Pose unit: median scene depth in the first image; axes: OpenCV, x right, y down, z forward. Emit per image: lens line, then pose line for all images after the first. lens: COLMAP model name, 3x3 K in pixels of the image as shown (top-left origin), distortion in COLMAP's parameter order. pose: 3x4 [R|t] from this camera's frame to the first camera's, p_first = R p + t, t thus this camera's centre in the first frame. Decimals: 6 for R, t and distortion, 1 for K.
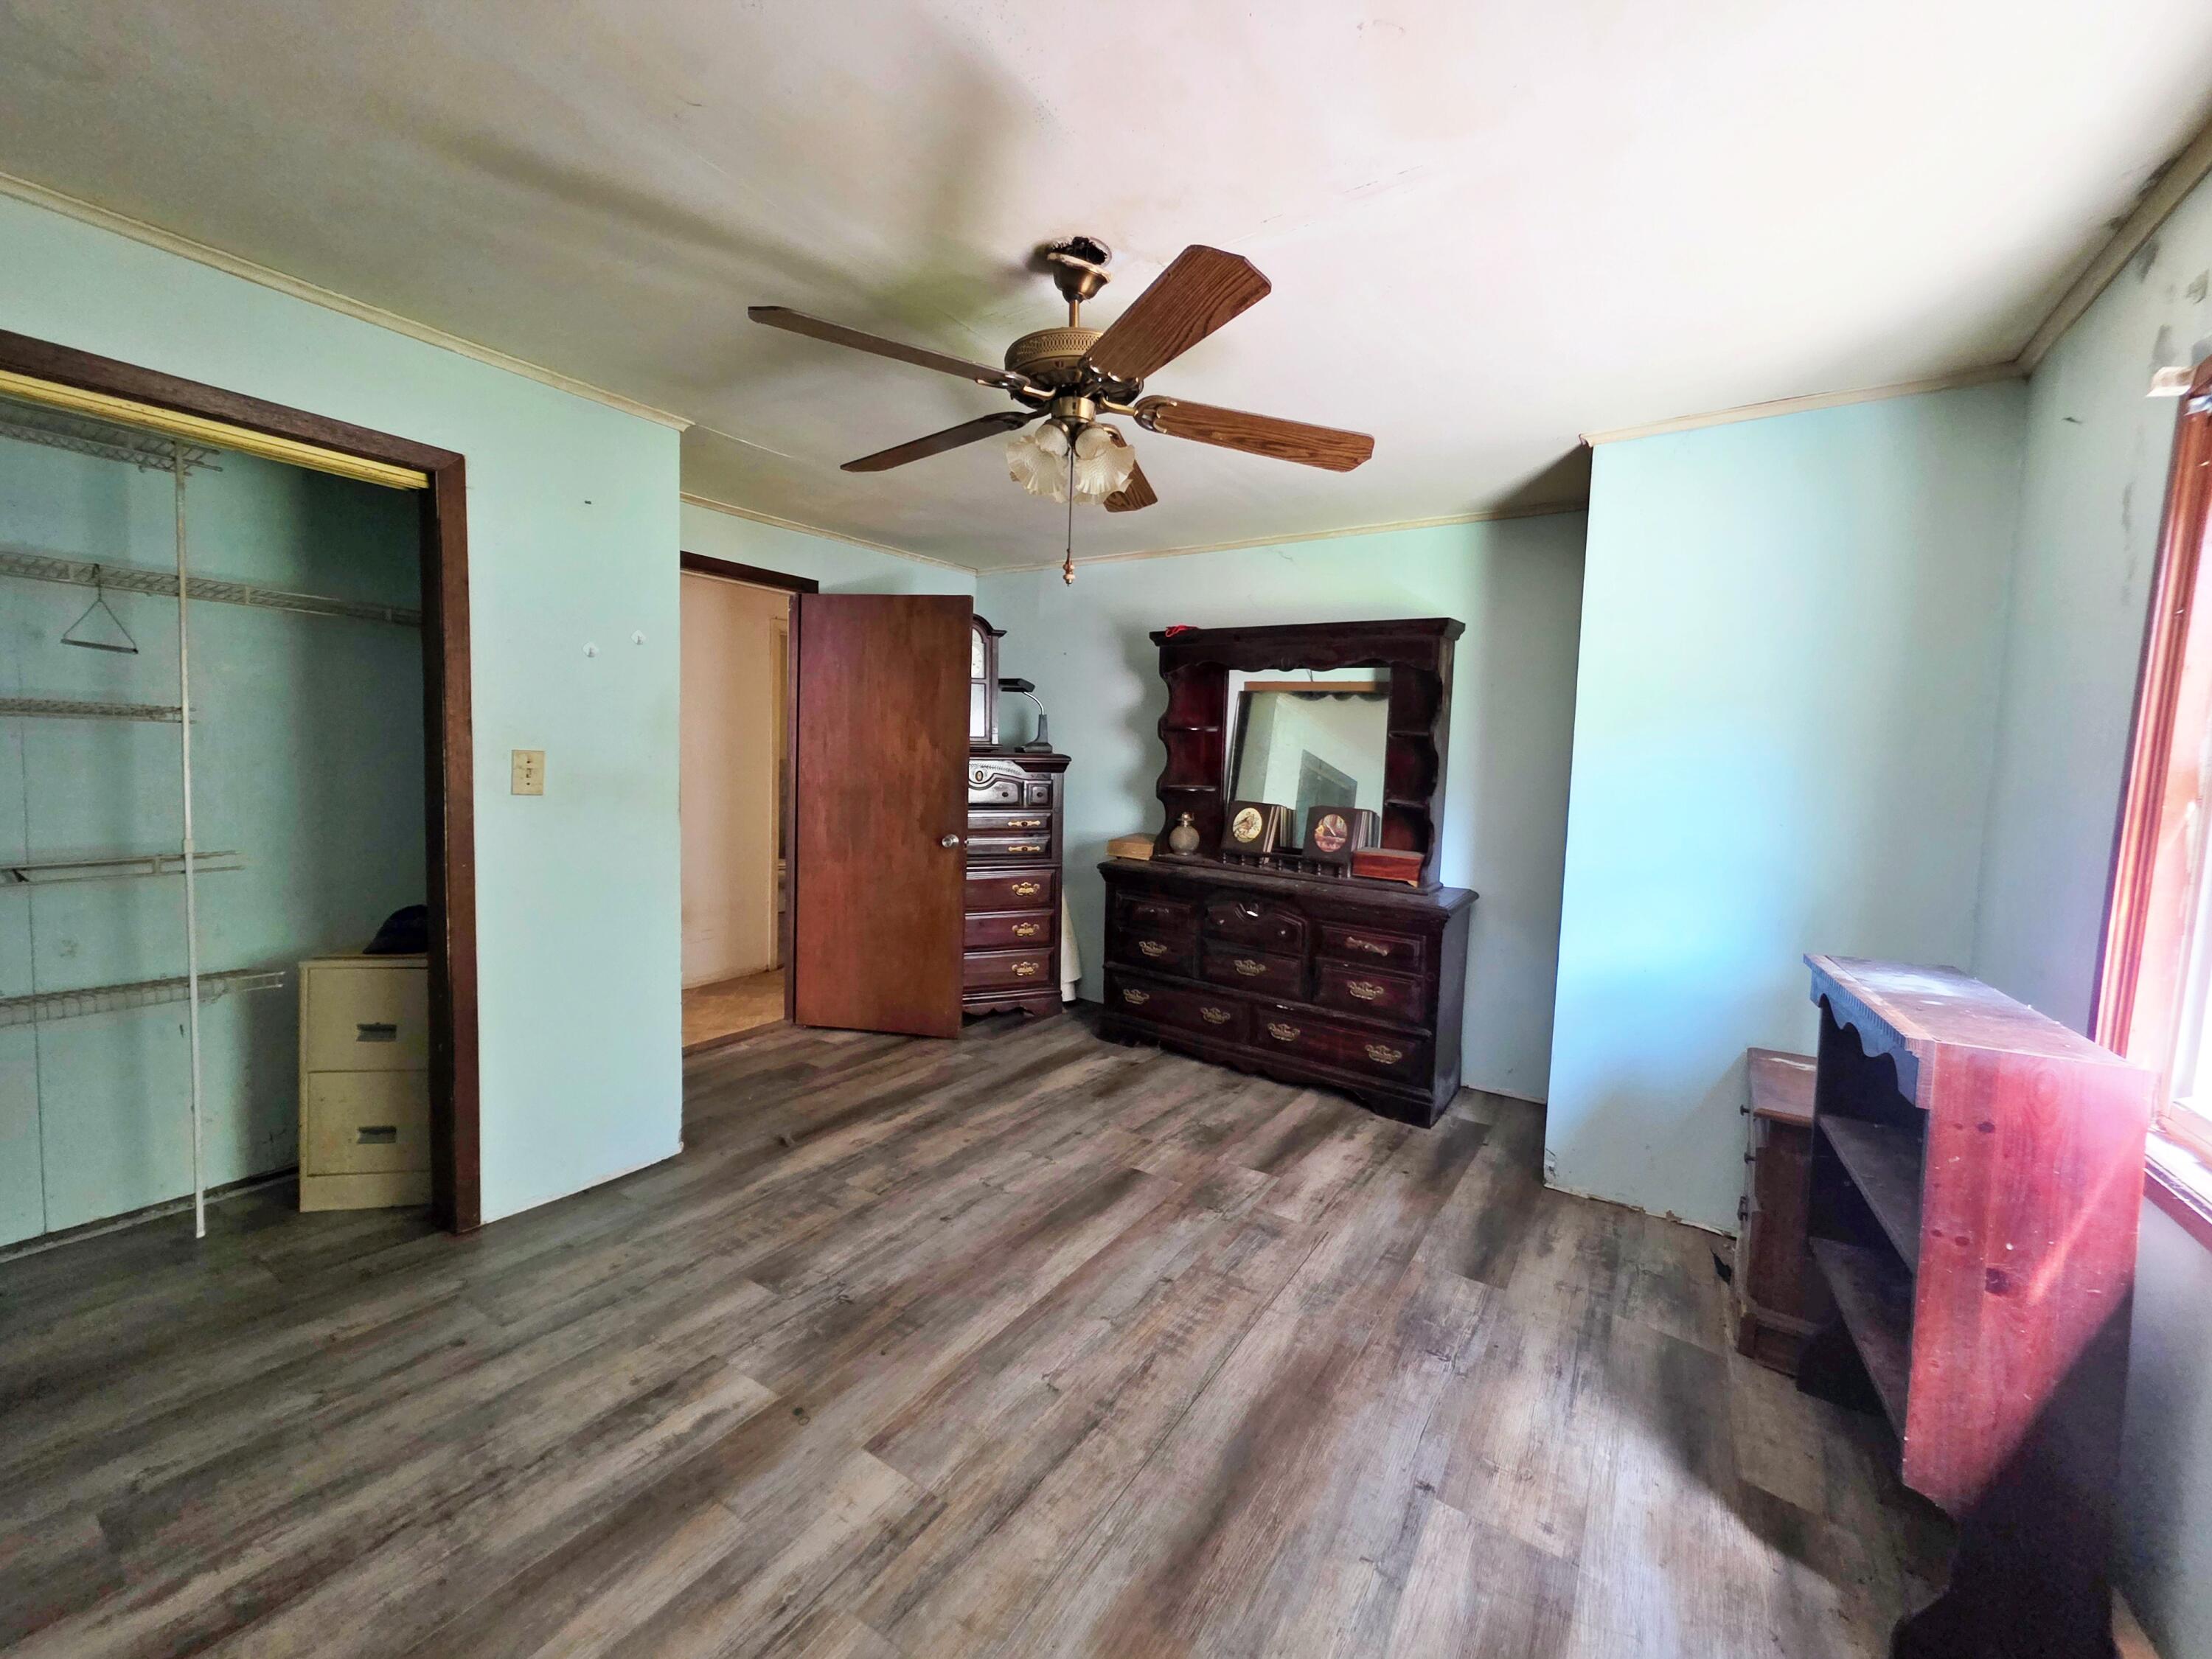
lens RADIAL K [[877.0, 0, 1108.9], [0, 877.0, 816.9], [0, 0, 1]] dist [0.001444, -0.000417]
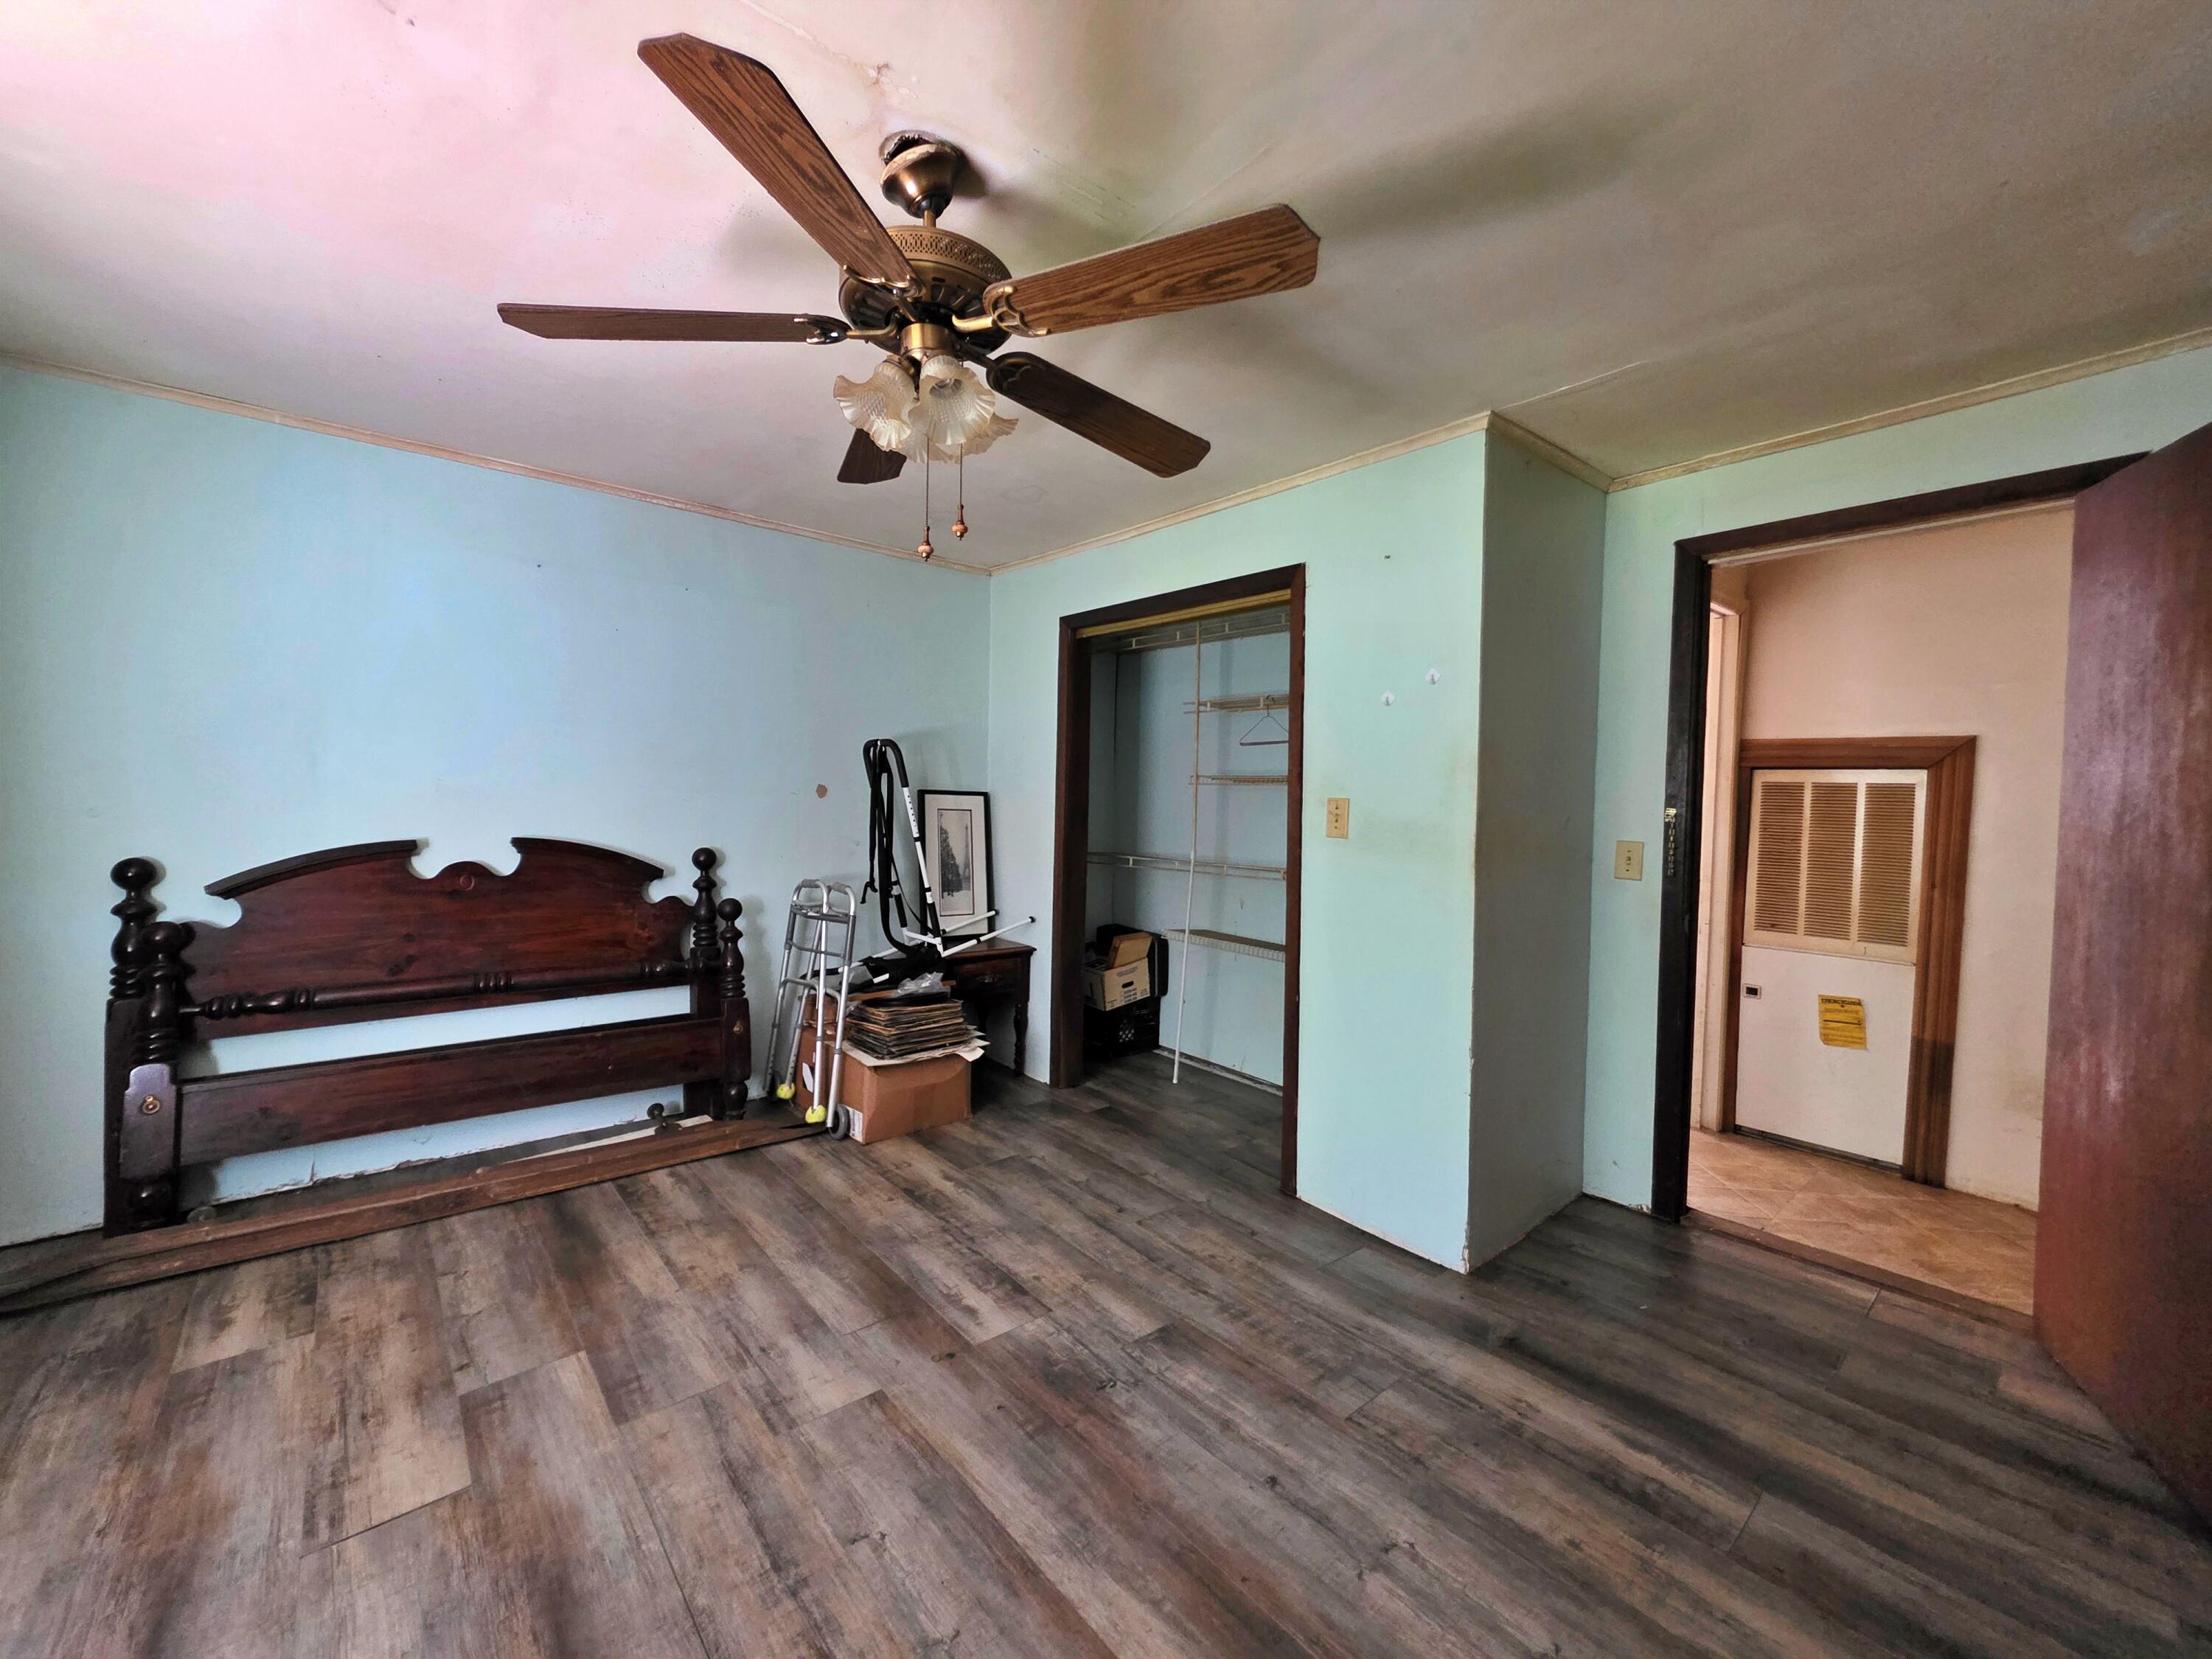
lens RADIAL K [[877.0, 0, 1108.9], [0, 877.0, 816.9], [0, 0, 1]] dist [0.001444, -0.000417]
pose [[-0.275353, -0.008736, -0.961303, 0.610554], [-0.090193, 0.995783, 0.016785, -0.053684], [0.957103, 0.091324, -0.274980, 1.267357]]
